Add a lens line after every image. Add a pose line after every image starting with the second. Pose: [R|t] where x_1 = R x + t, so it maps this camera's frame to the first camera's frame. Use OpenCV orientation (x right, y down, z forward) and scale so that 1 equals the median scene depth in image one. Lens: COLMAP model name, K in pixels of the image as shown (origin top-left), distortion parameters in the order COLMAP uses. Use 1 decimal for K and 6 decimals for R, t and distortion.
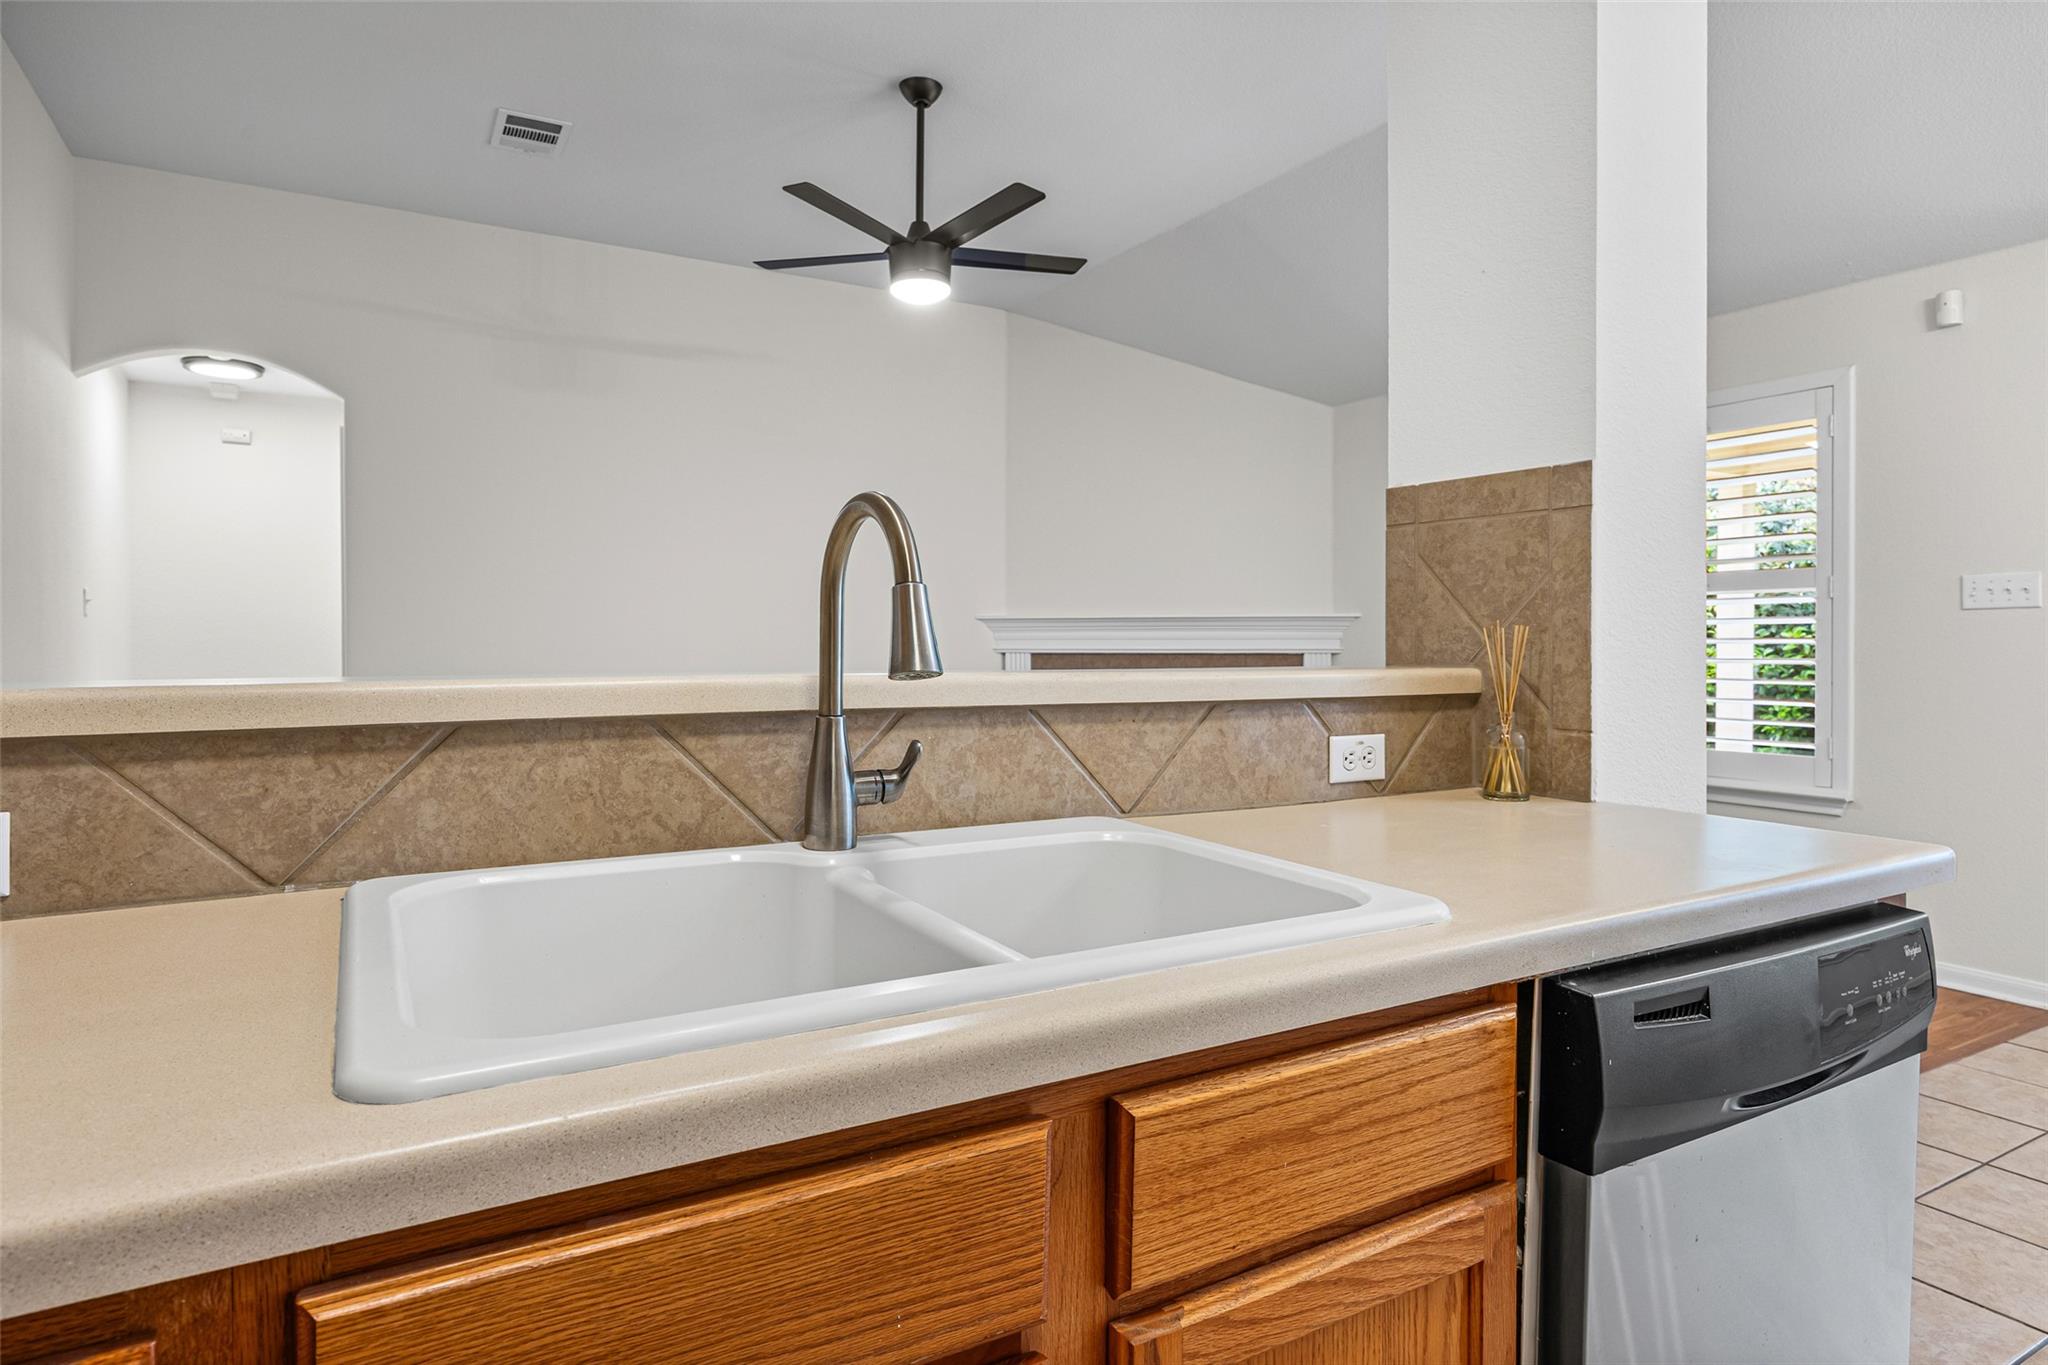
lens RADIAL K [[1160.3, 0, 1027.0], [0, 1160.3, 650.9], [0, 0, 1]] dist [0.004294, 0.000523]
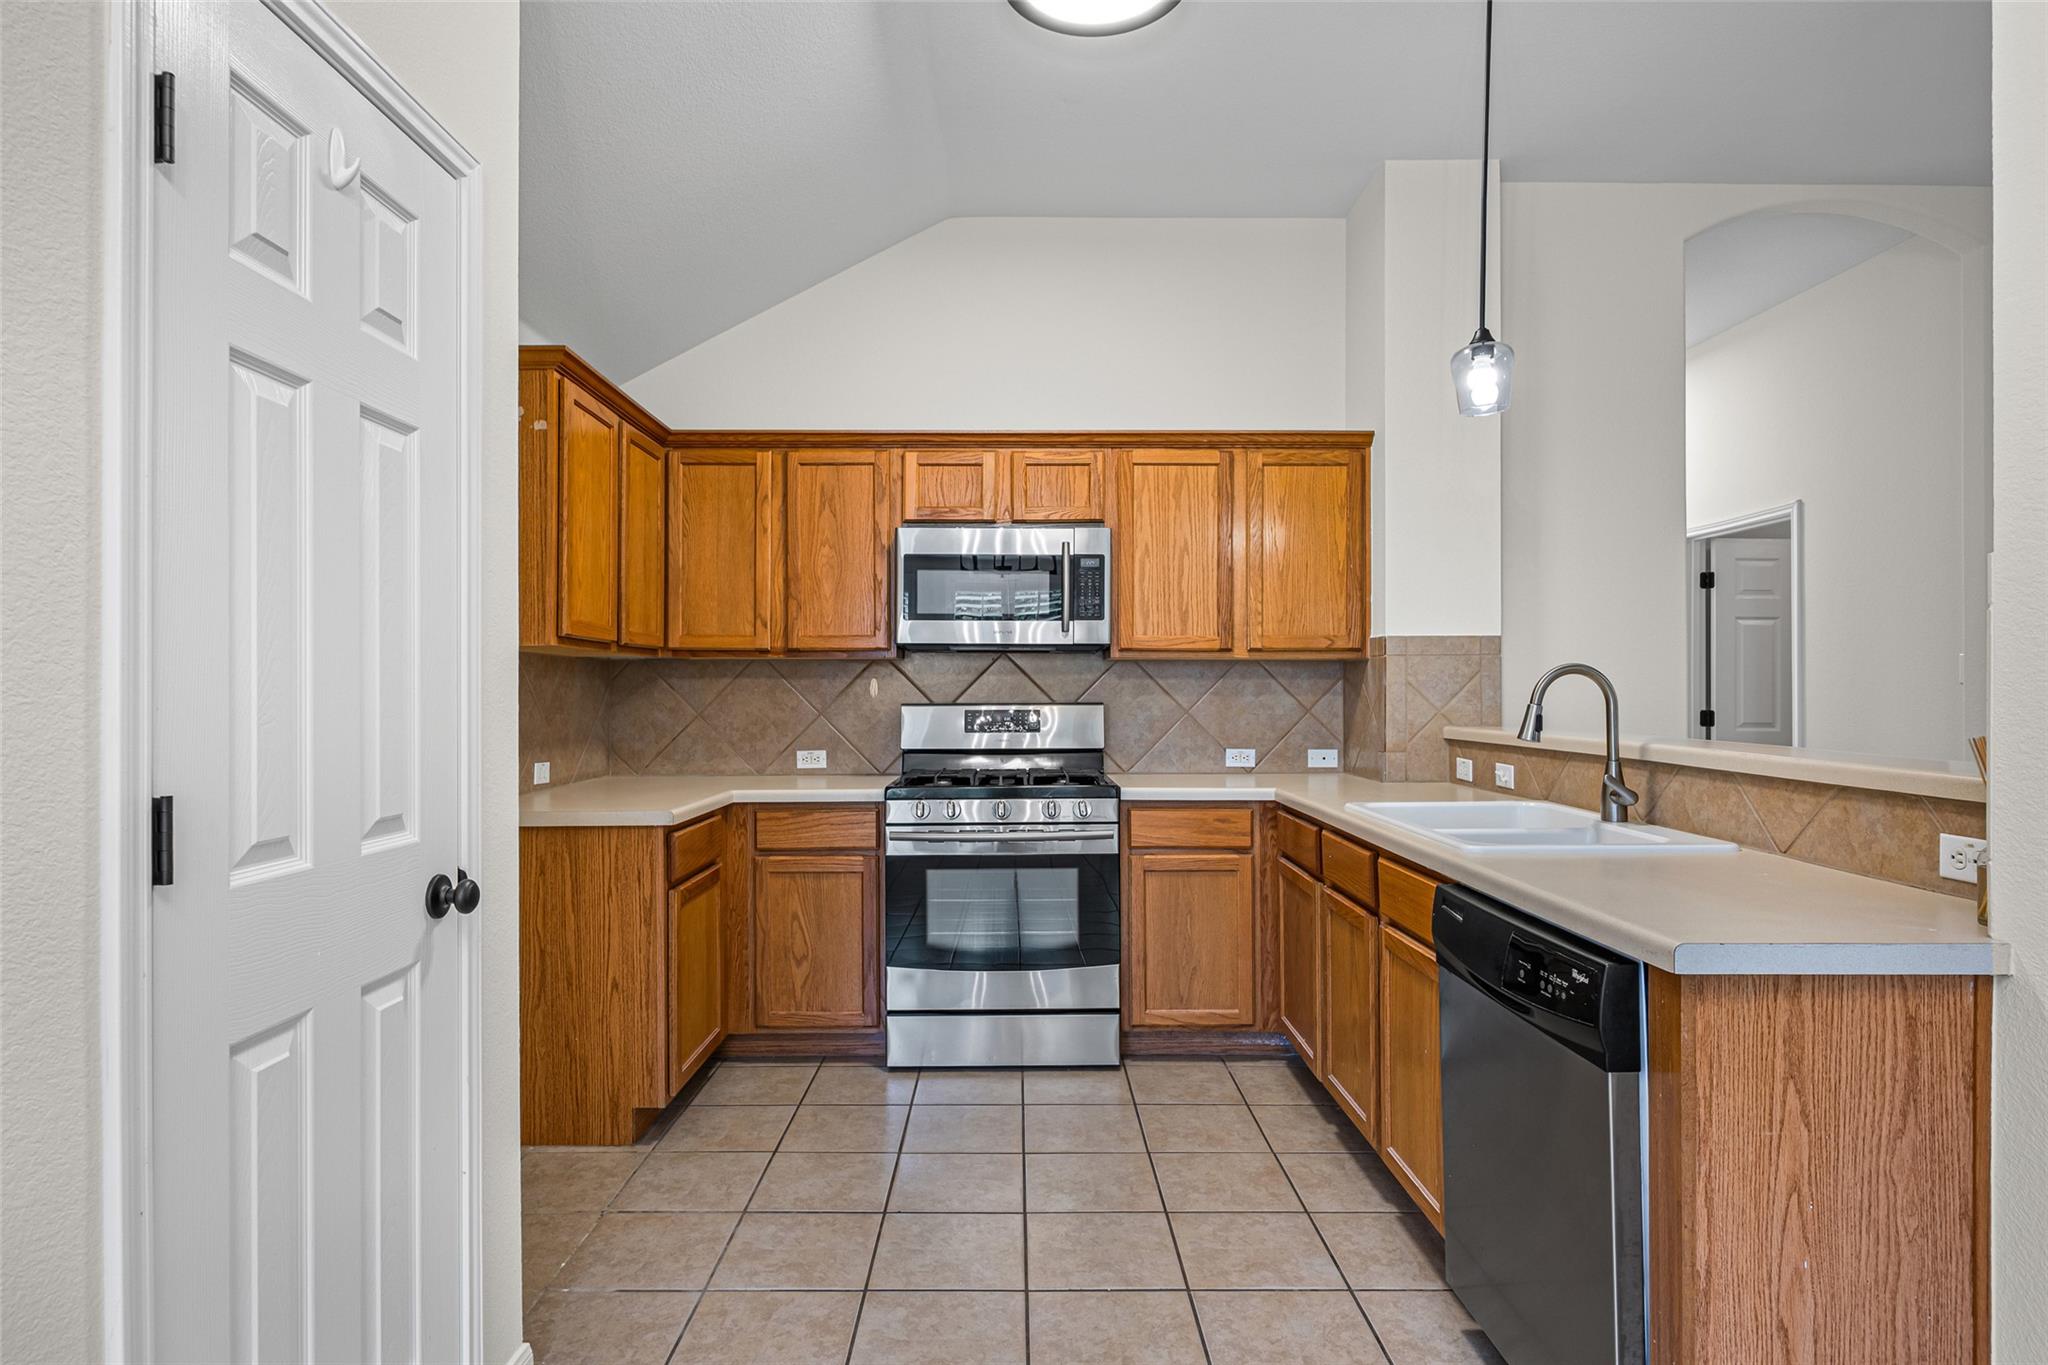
lens RADIAL K [[1092.7, 0, 1003.5], [0, 1092.7, 683.0], [0, 0, 1]] dist [-0.003044, 0.000088]
pose [[-0.510556, -0.002742, -0.859840, 1.905534], [-0.008164, 0.999965, 0.001659, -0.073684], [0.859806, 0.007867, -0.510561, 0.920496]]
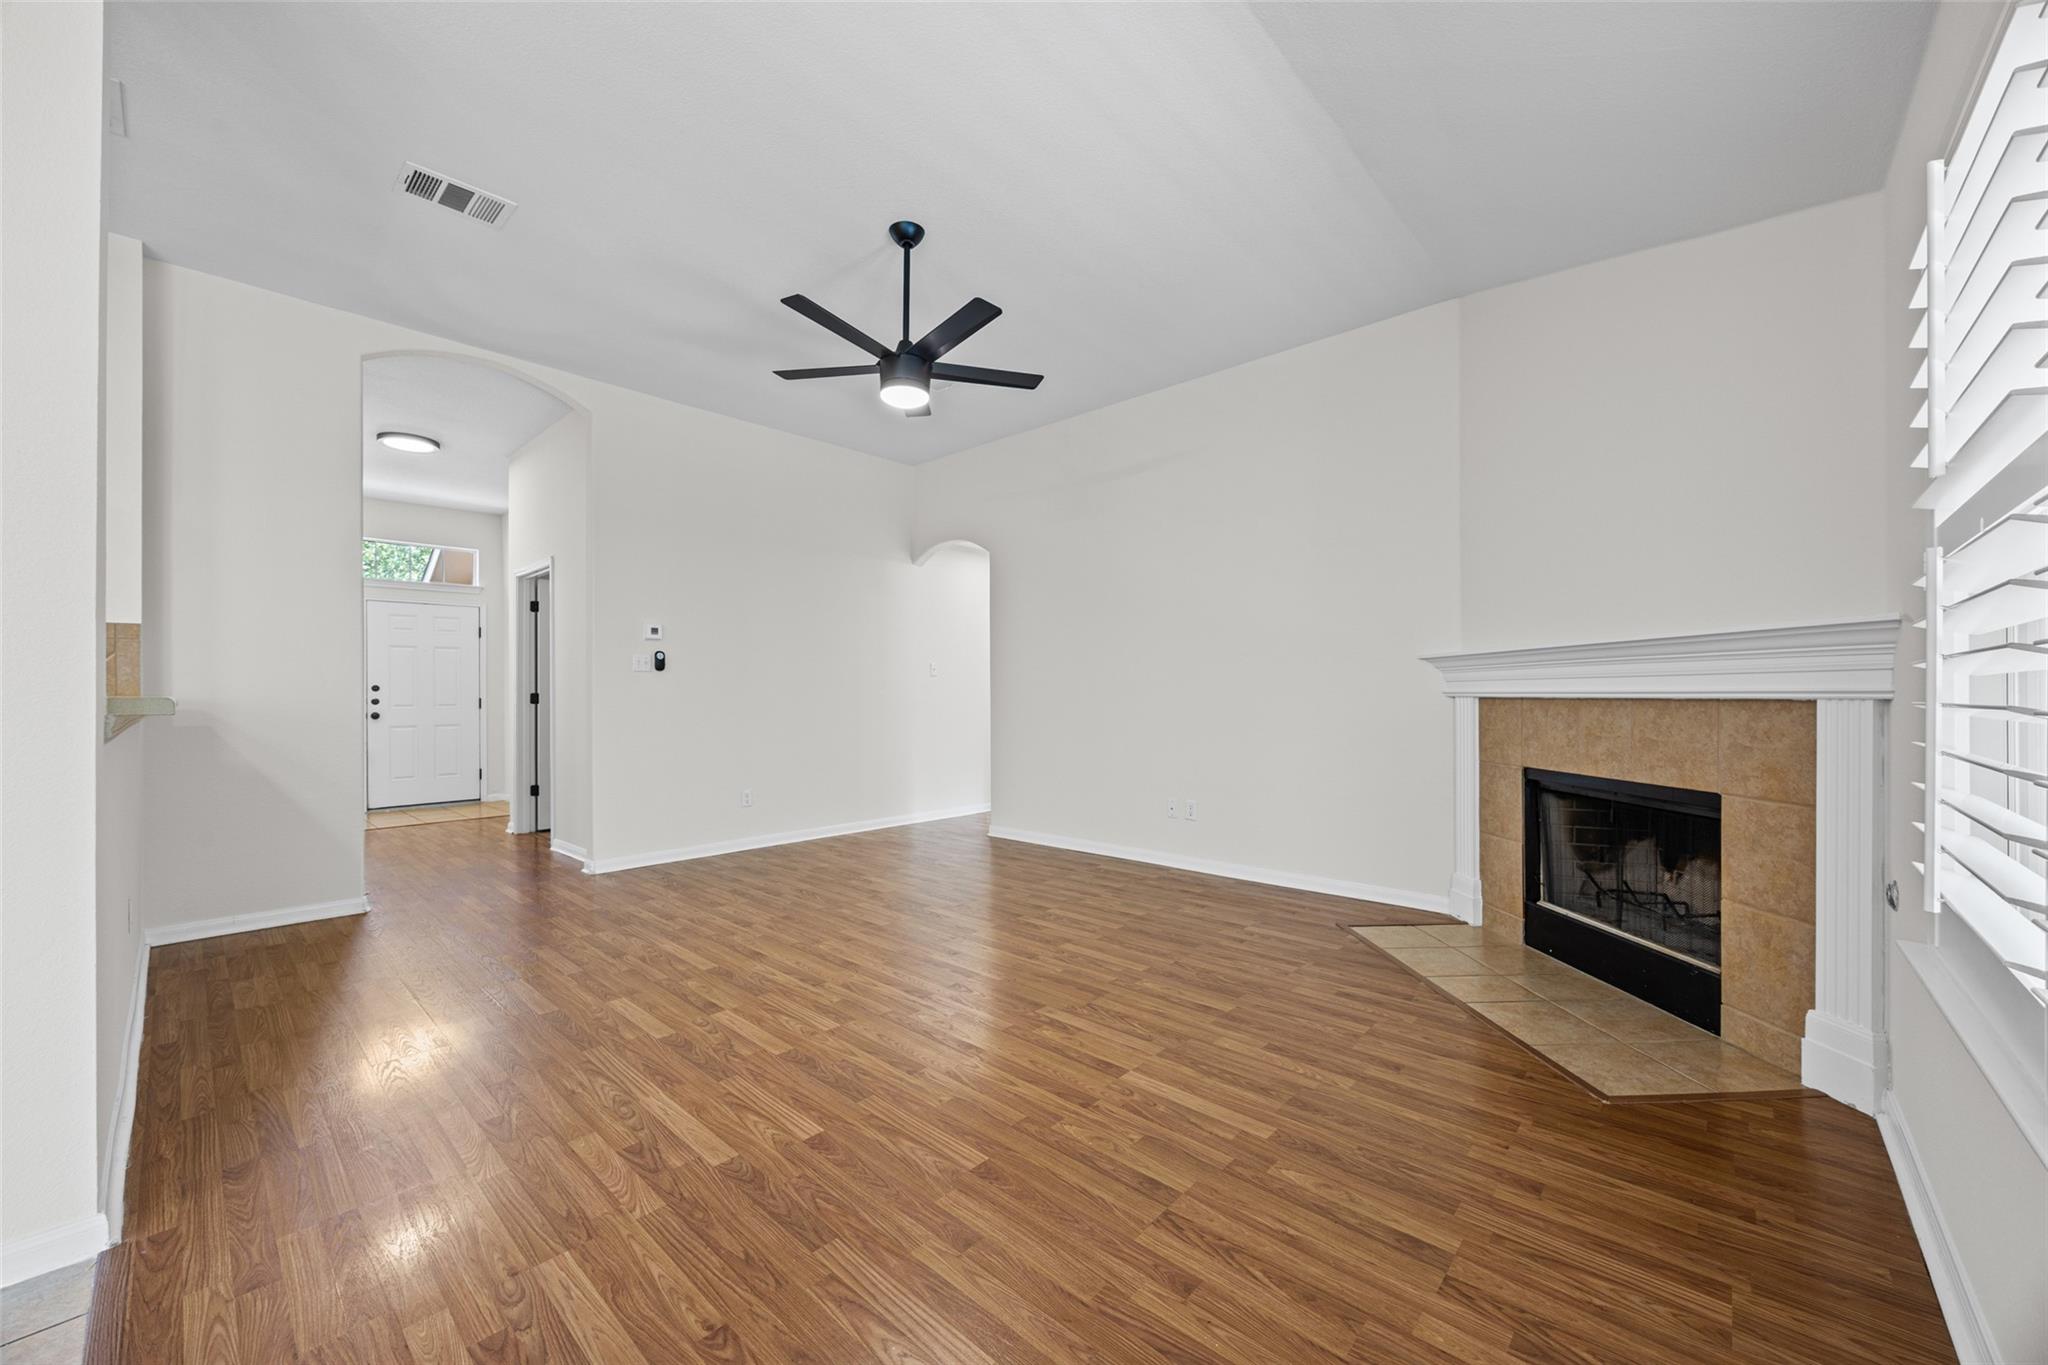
lens RADIAL K [[777.1, 0, 1019.5], [0, 777.1, 691.0], [0, 0, 1]] dist [0.000114, -0.000058]
pose [[0.288751, -0.003957, -0.957396, 2.037650], [-0.003997, 0.999978, -0.005338, 0.007890], [0.957396, 0.005368, 0.288729, 2.449598]]
